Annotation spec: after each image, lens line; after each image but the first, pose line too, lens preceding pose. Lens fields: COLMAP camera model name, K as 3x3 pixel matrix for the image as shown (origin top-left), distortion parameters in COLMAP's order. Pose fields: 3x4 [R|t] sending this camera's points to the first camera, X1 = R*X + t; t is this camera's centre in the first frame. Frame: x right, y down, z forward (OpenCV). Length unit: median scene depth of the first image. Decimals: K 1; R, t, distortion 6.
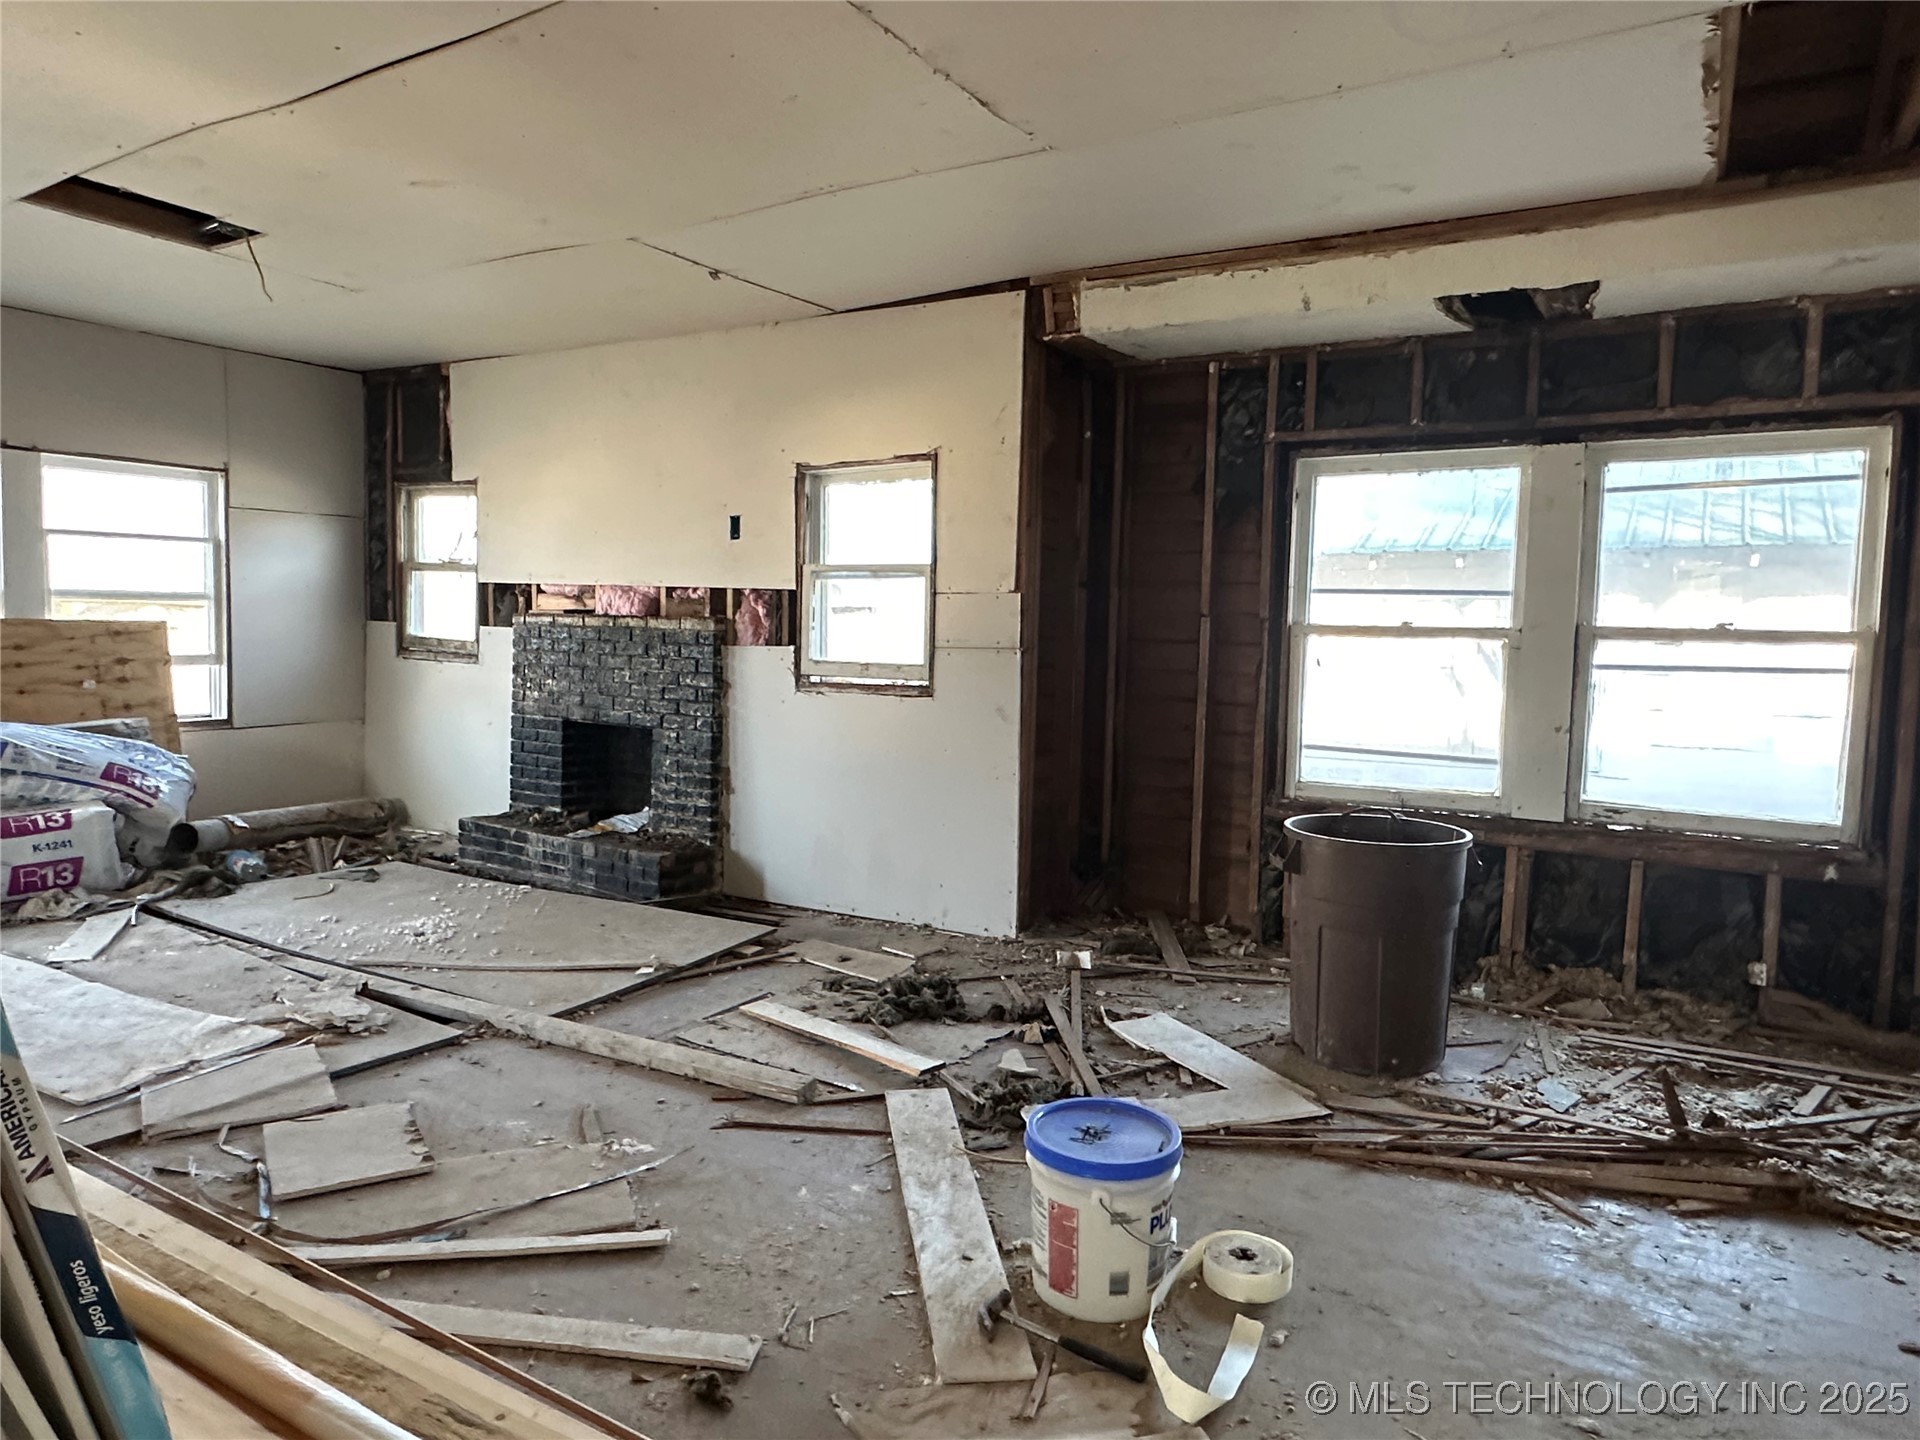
lens RADIAL K [[1221.2, 0, 957.4], [0, 1221.2, 717.8], [0, 0, 1]] dist [-0.003777, -0.002655]
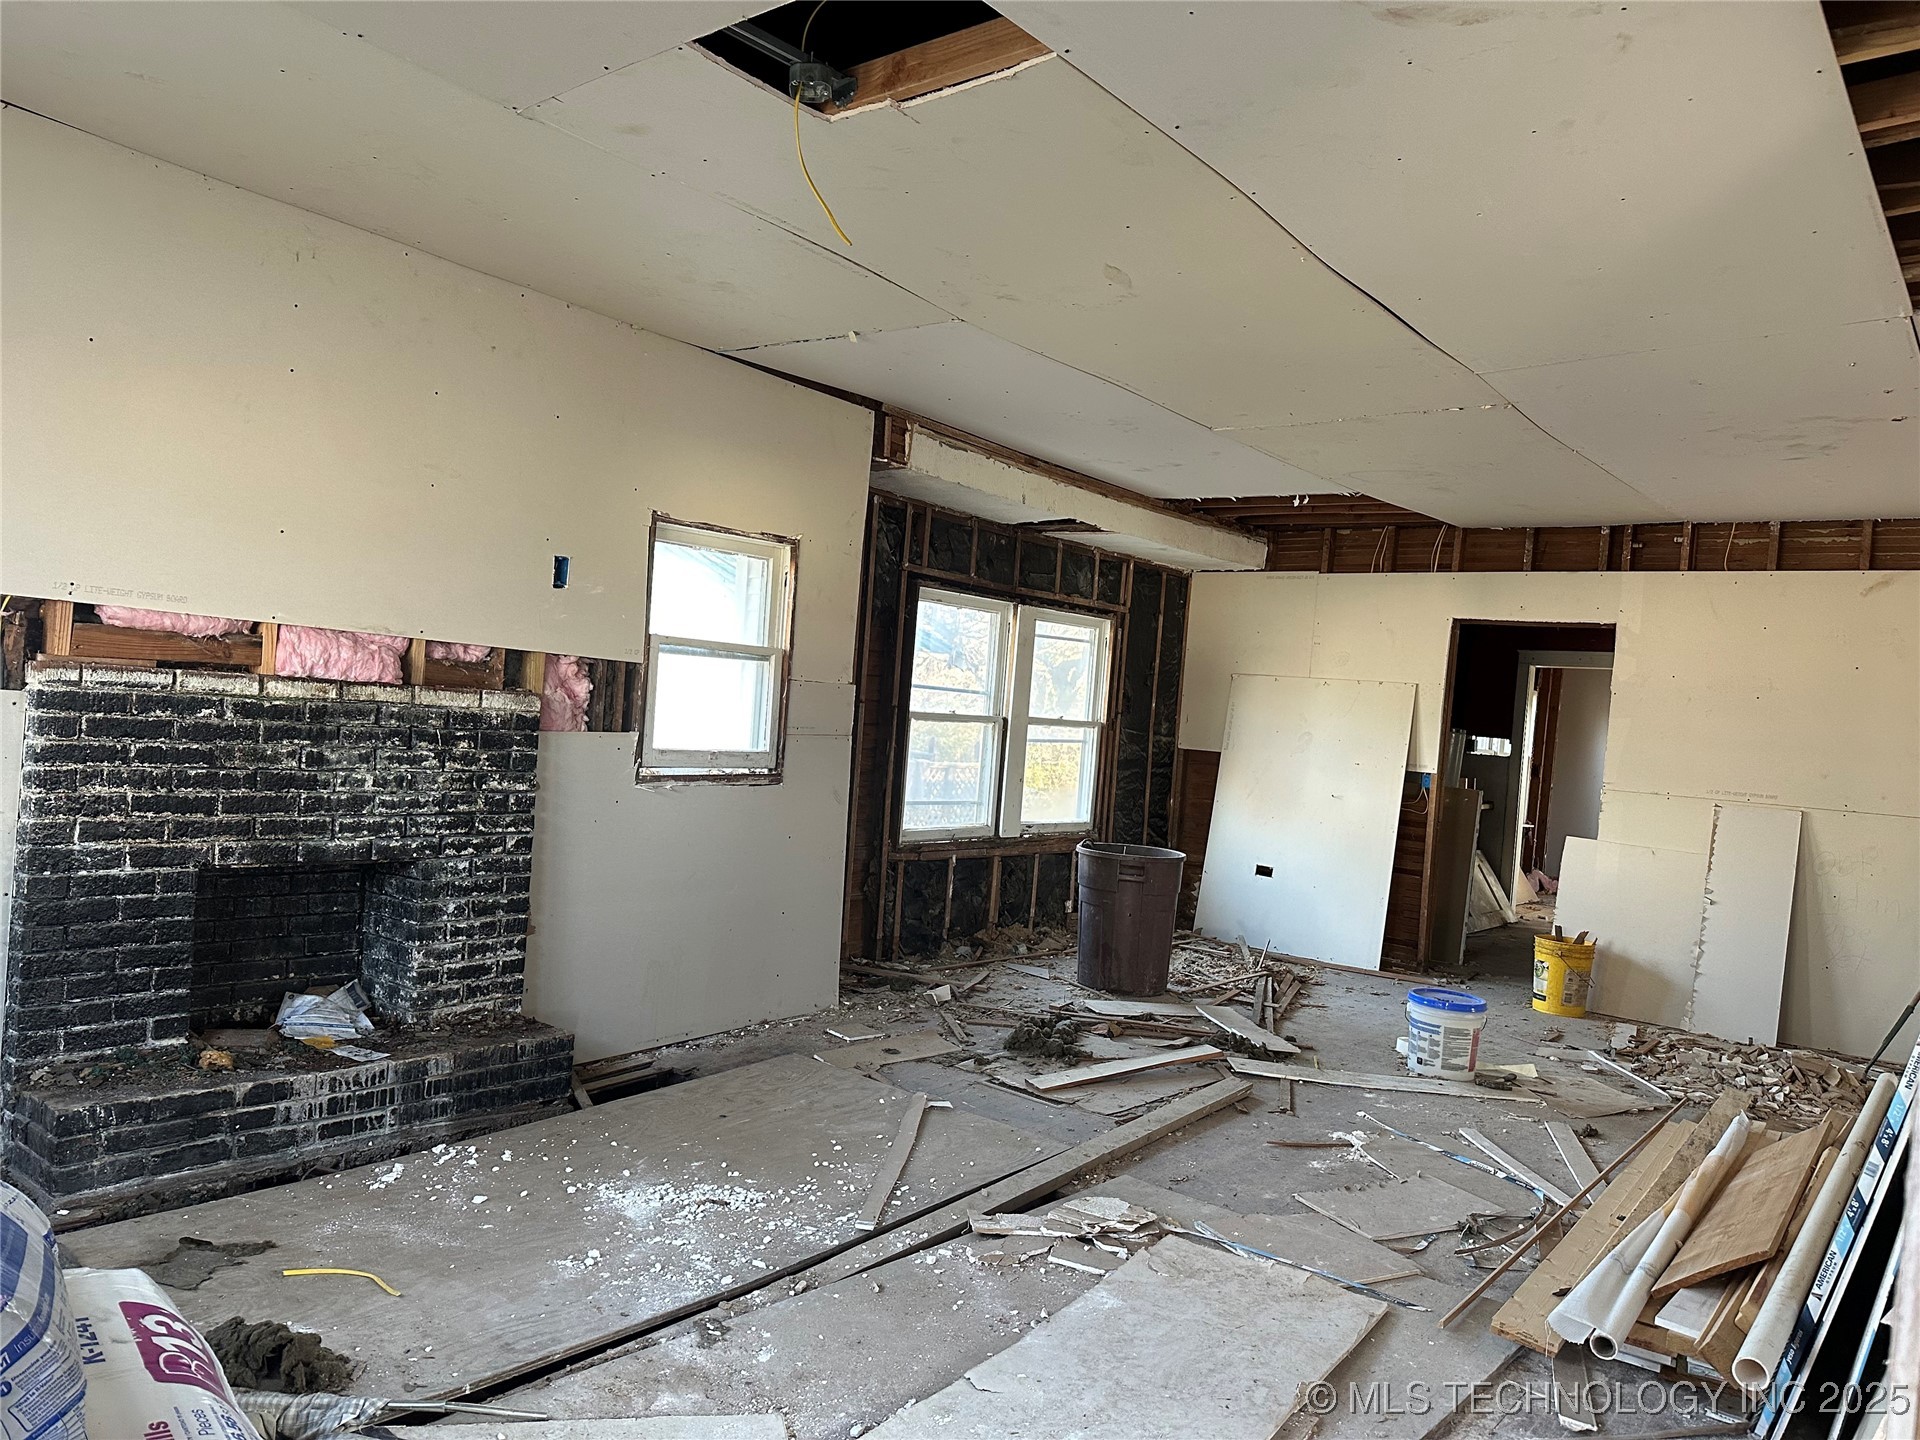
lens RADIAL K [[1350.0, 0, 957.5], [0, 1350.0, 725.0], [0, 0, 1]] dist [0.066497, -0.006873]
pose [[0.107074, -0.027281, 0.993877, -1.048053], [0.002029, 0.999627, 0.027220, -0.091291], [-0.994249, -0.000898, 0.107089, 0.718591]]
